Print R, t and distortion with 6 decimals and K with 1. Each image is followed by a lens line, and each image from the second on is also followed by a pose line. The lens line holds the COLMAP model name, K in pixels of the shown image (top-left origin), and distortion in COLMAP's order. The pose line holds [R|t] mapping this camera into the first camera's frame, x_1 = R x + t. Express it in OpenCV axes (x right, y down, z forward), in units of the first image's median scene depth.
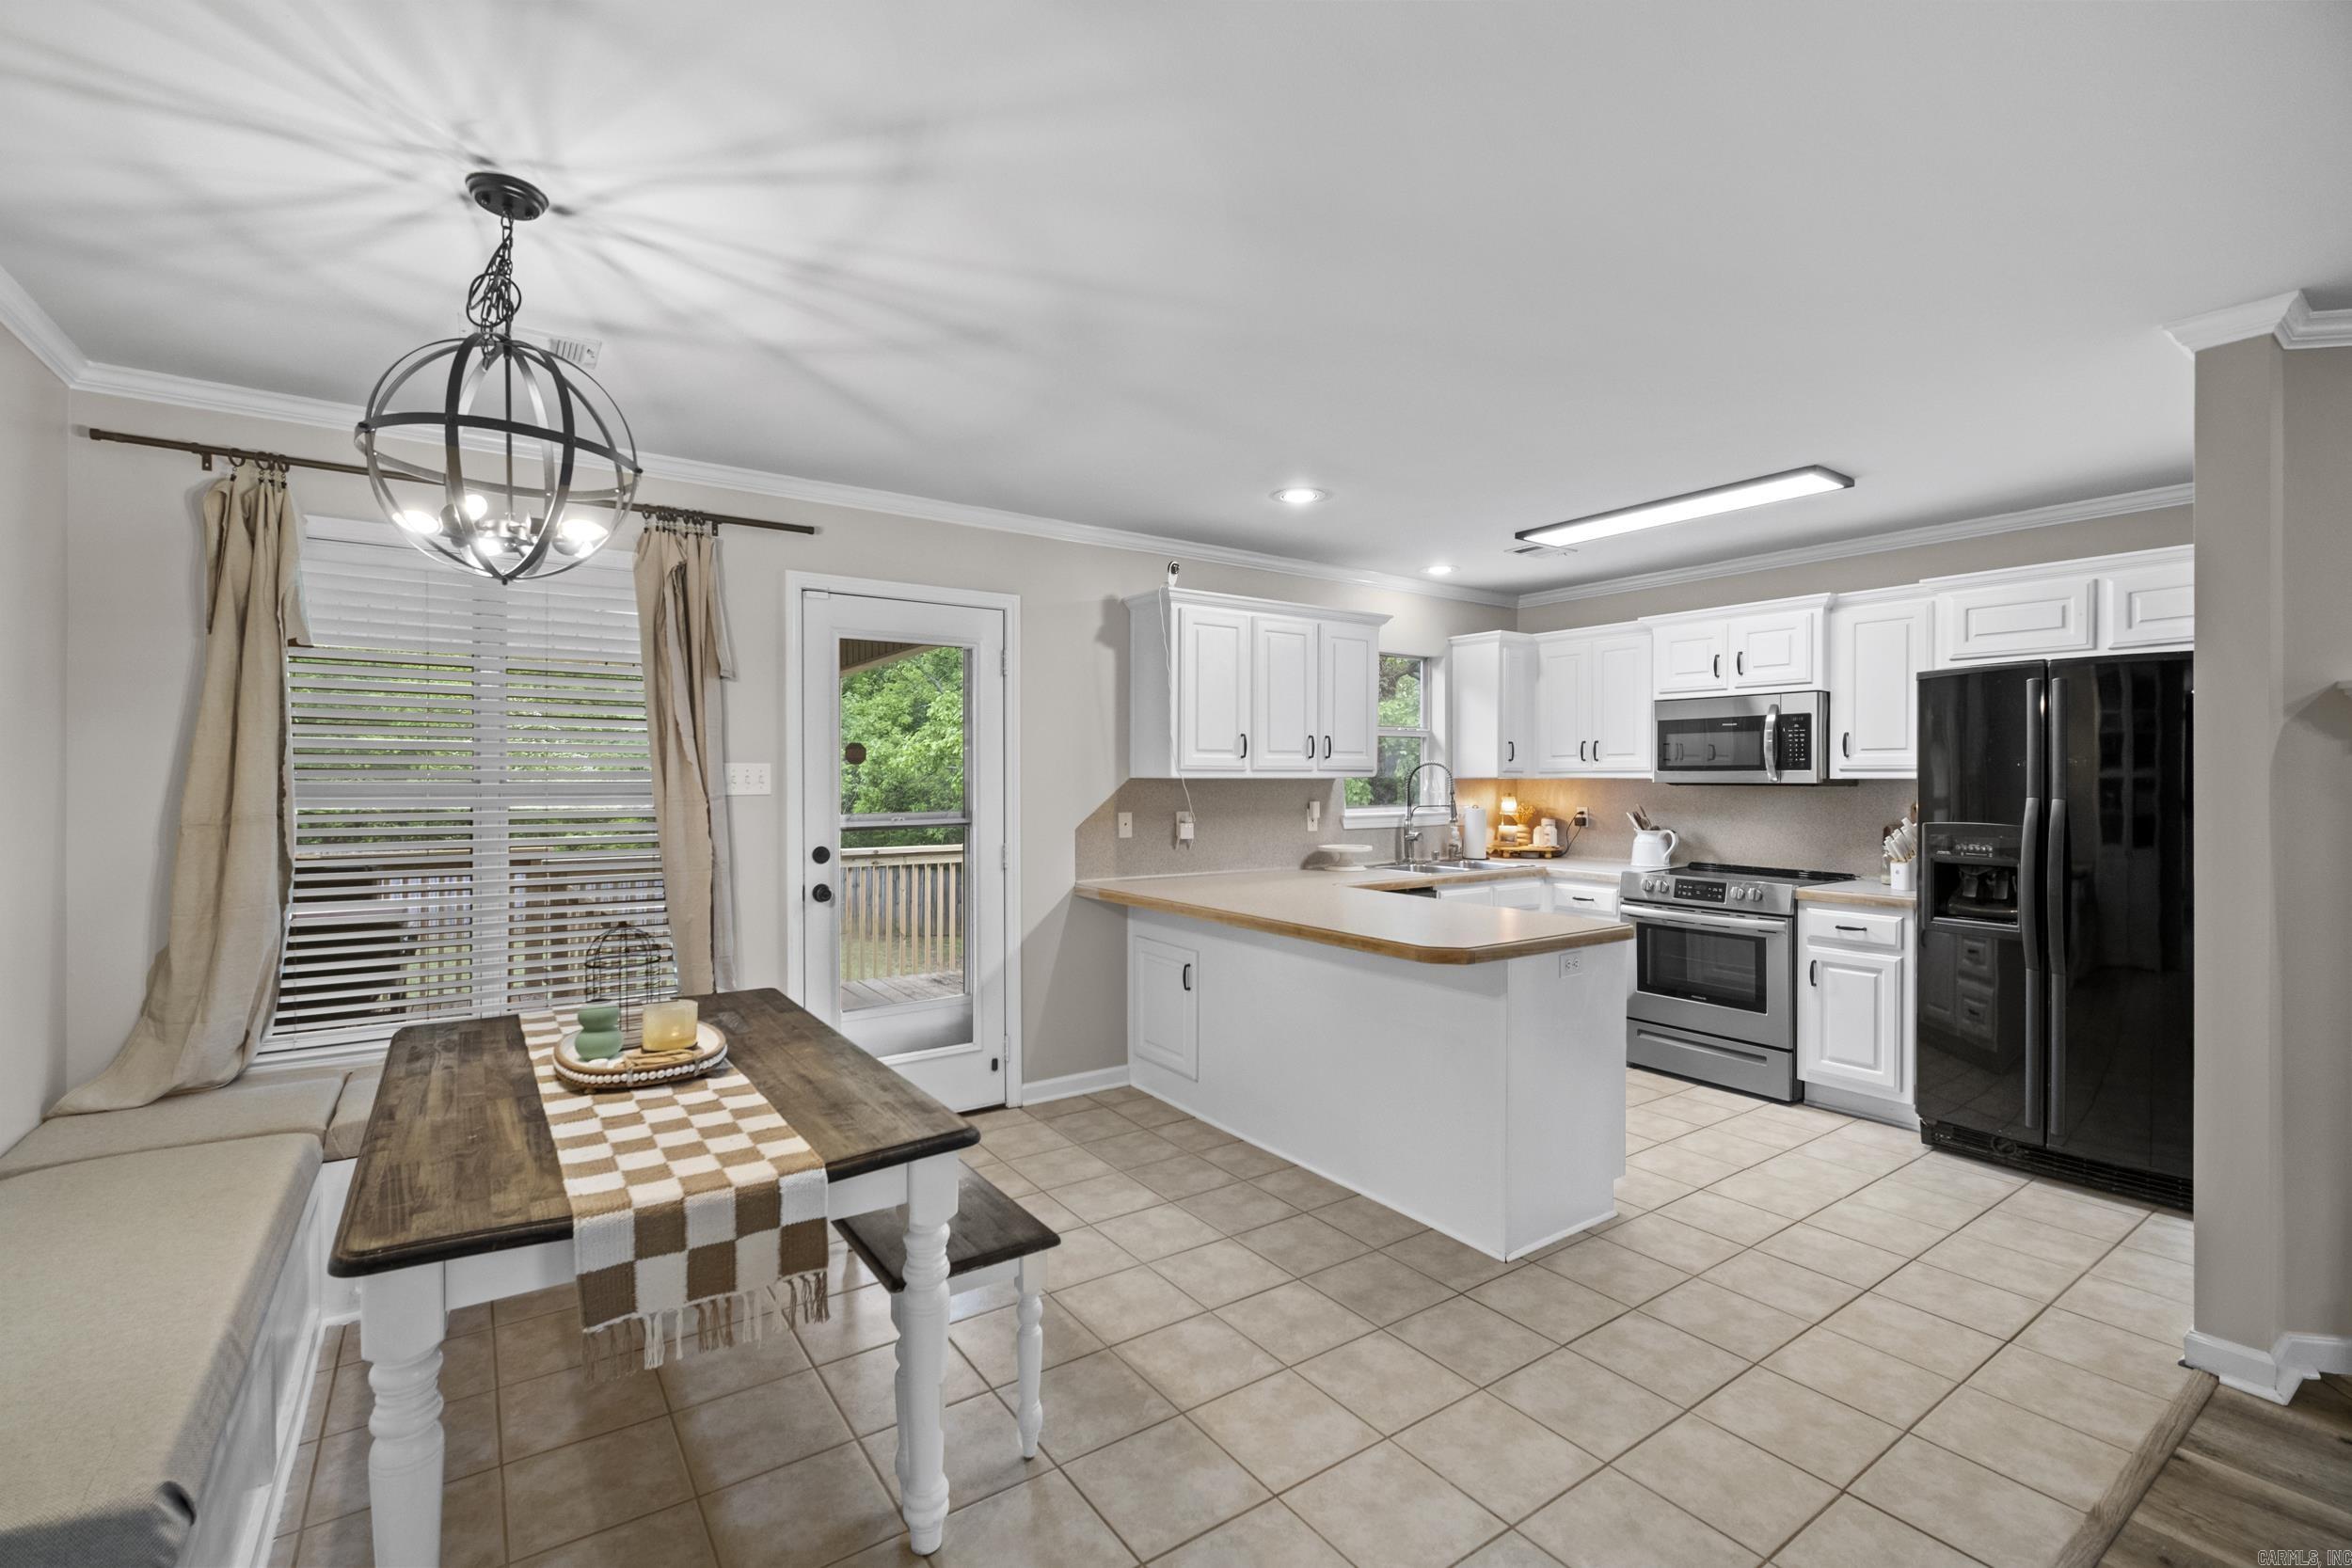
lens RADIAL K [[1014.9, 0, 1162.3], [0, 1014.9, 779.9], [0, 0, 1]] dist [-0.005866, -0.000252]
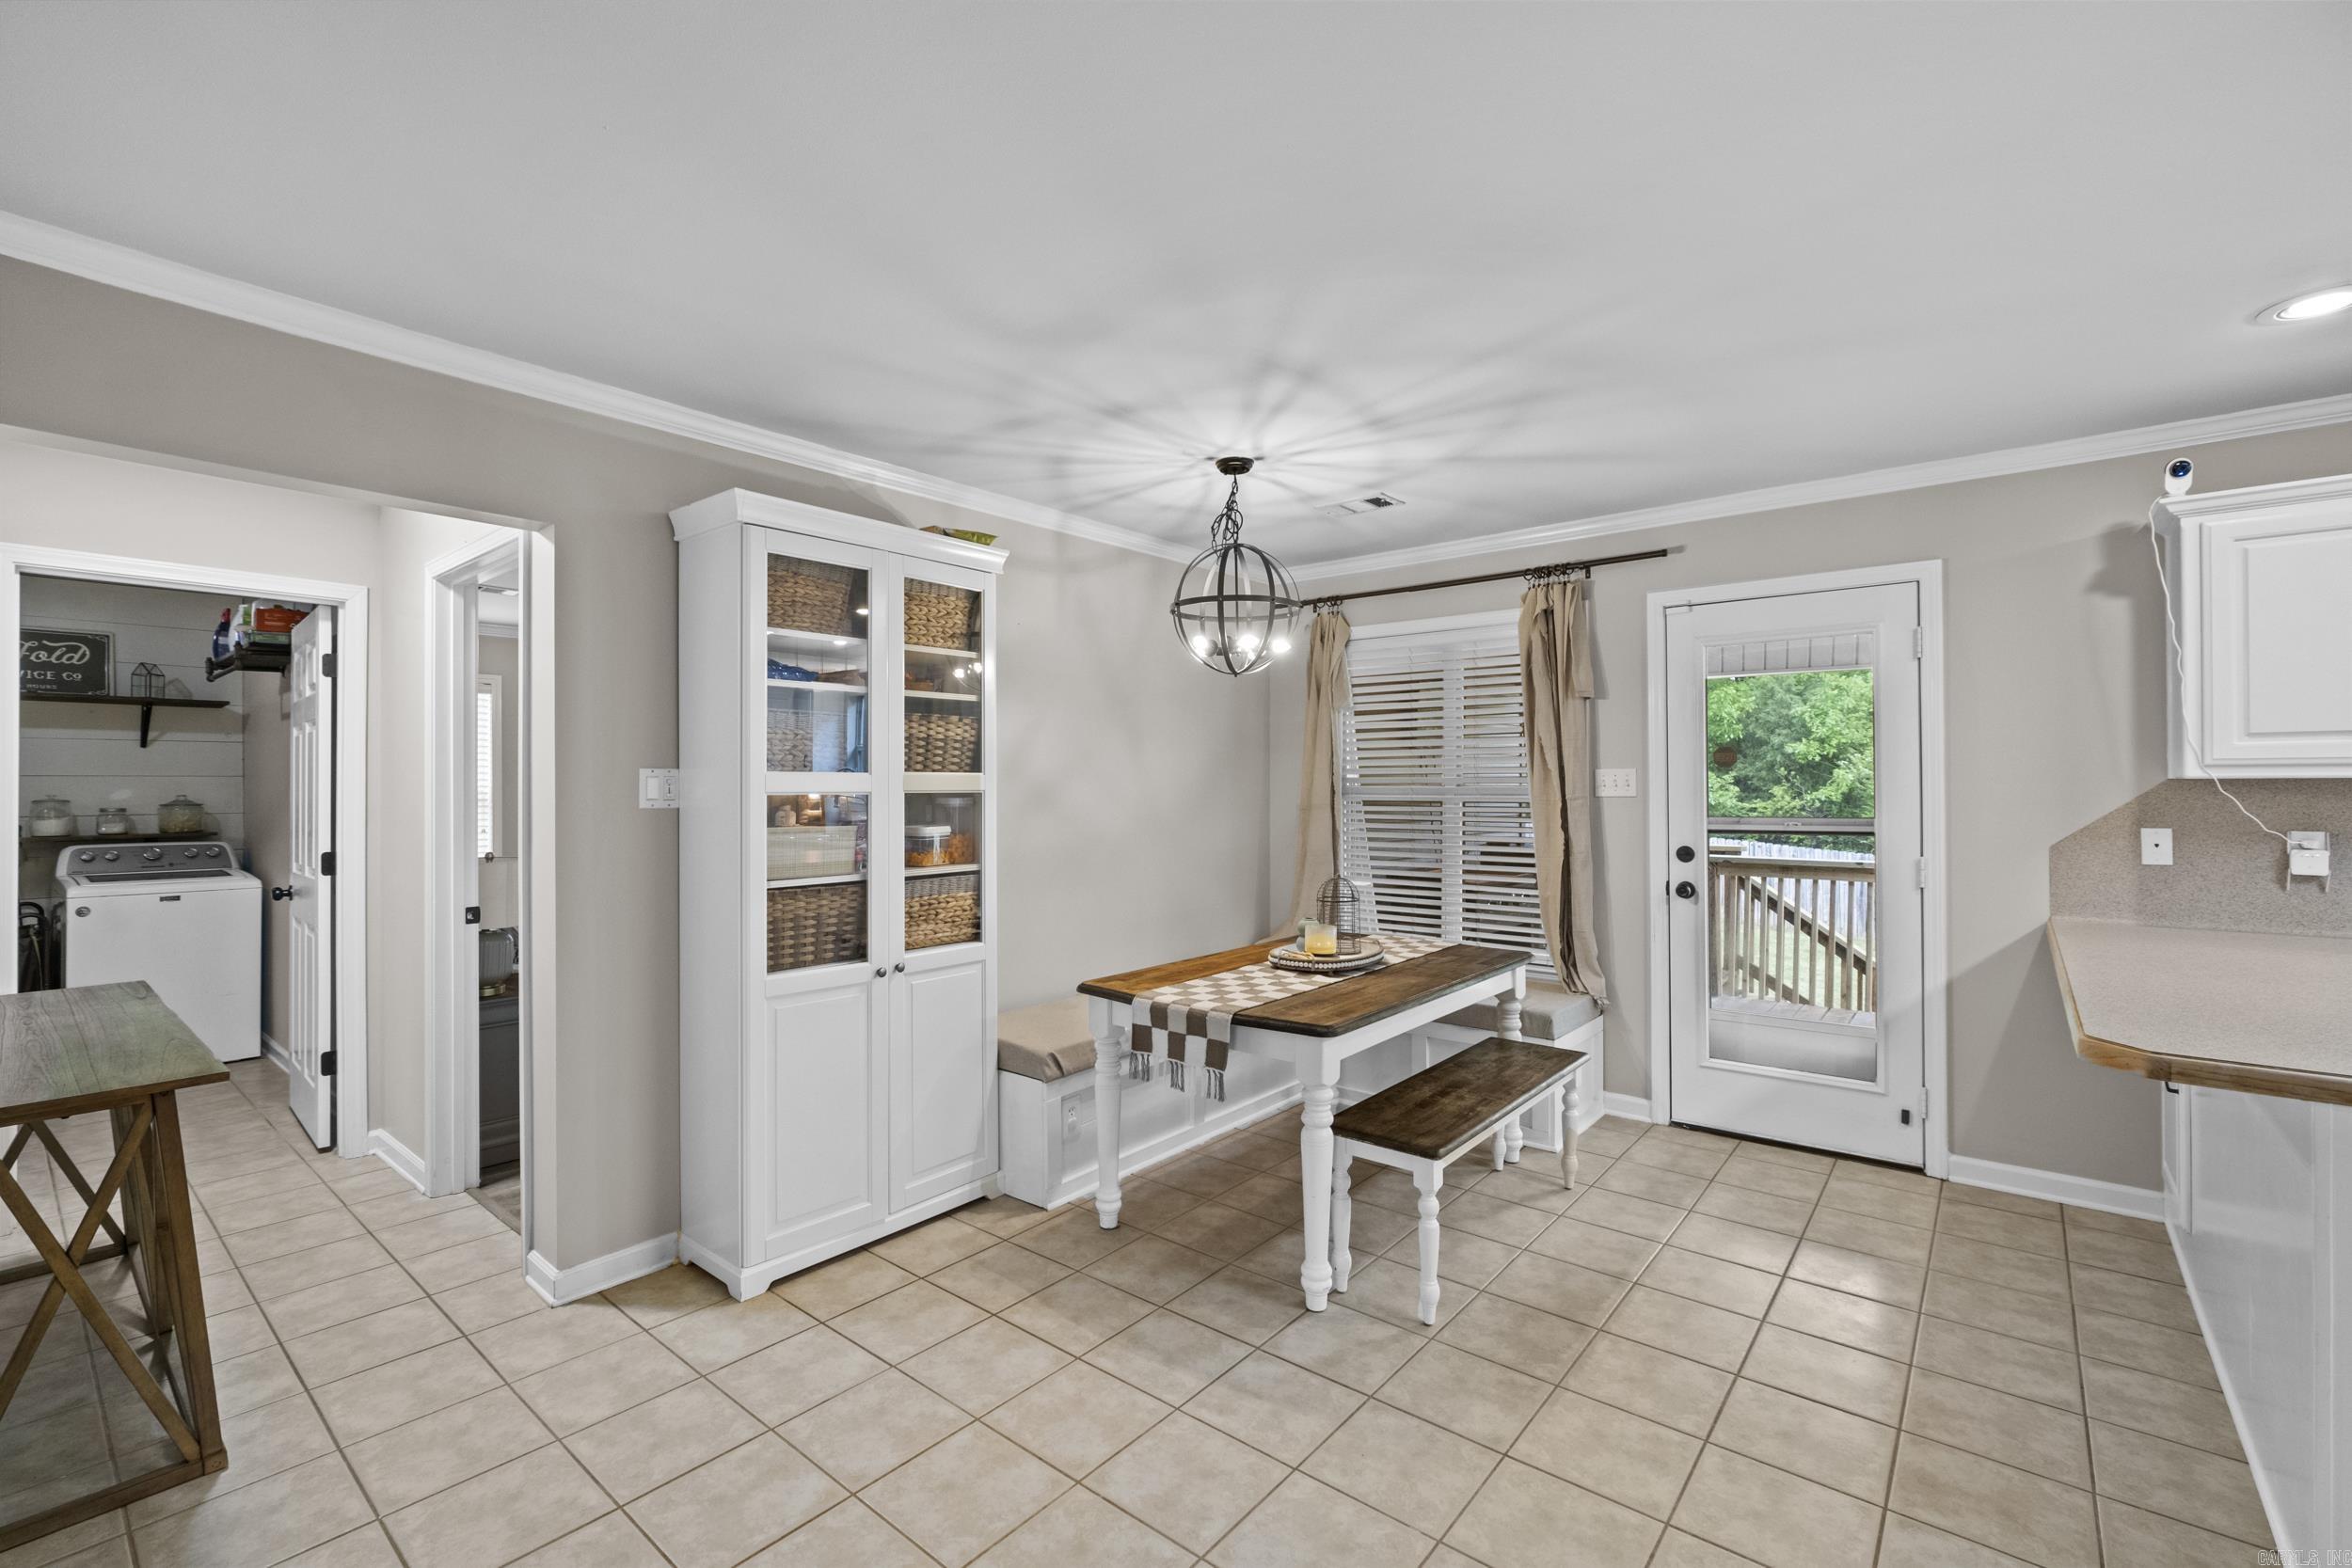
lens RADIAL K [[1014.9, 0, 1162.3], [0, 1014.9, 779.9], [0, 0, 1]] dist [-0.005866, -0.000252]
pose [[0.266390, -0.007337, -0.963837, 0.477716], [0.002157, 0.999973, -0.007016, 0.002391], [0.963863, -0.000210, 0.266399, 0.168906]]
